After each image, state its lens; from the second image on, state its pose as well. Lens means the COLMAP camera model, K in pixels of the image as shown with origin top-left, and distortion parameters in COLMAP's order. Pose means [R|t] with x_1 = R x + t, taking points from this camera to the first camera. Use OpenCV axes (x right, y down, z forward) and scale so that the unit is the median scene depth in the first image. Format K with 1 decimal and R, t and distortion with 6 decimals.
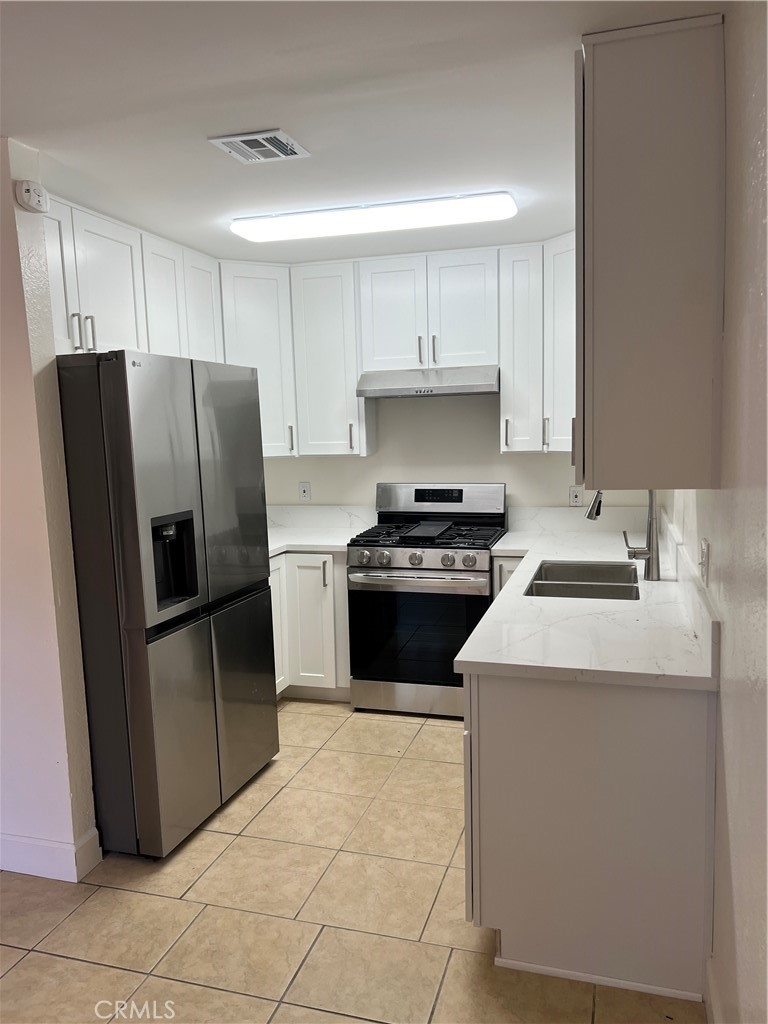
lens RADIAL K [[774.2, 0, 383.7], [0, 774.2, 510.5], [0, 0, 1]] dist [0.048135, -0.057275]
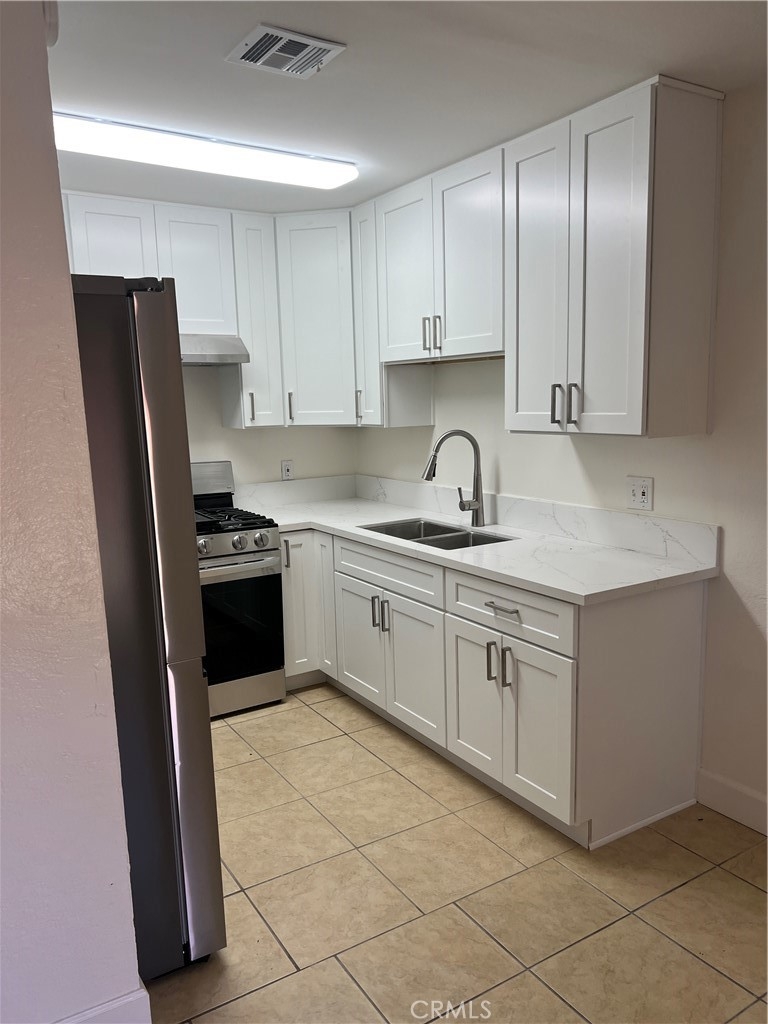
lens RADIAL K [[774.2, 0, 392.2], [0, 774.2, 513.2], [0, 0, 1]] dist [0.048135, -0.057275]
pose [[0.653153, -0.102276, 0.750287, -0.669584], [0.090478, 0.994279, 0.056771, -0.011258], [-0.751801, 0.030804, 0.658670, 0.332964]]
